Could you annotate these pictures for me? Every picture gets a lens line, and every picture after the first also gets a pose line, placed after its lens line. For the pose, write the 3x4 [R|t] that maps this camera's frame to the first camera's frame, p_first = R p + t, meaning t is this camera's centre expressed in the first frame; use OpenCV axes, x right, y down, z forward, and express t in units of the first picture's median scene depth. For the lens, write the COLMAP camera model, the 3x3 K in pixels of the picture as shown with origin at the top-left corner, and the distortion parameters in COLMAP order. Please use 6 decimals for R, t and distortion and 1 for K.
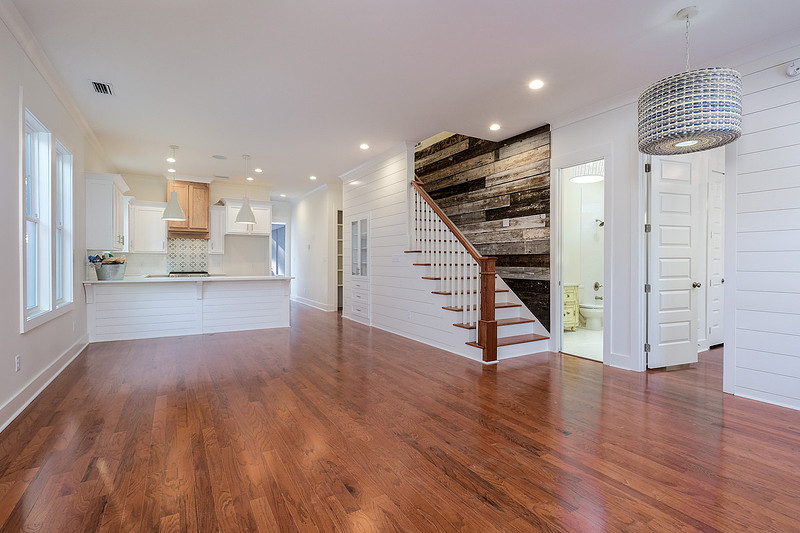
lens RADIAL K [[417.7, 0, 404.4], [0, 417.7, 263.8], [0, 0, 1]] dist [-0.004338, -0.000439]
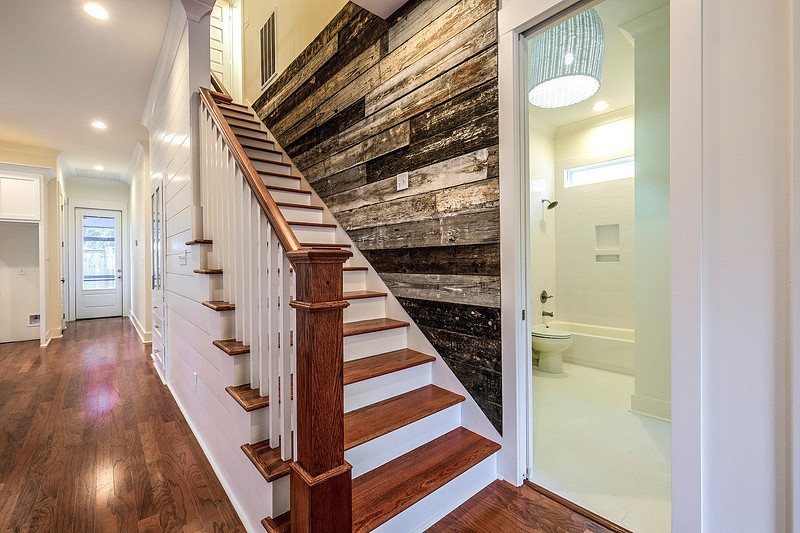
lens RADIAL K [[363.5, 0, 402.5], [0, 363.5, 263.8], [0, 0, 1]] dist [0.006867, 0.000915]
pose [[0.986065, -0.011144, 0.165984, 0.175038], [0.011284, 0.999936, 0.000101, -0.004216], [-0.165975, 0.001773, 0.986128, 0.596520]]
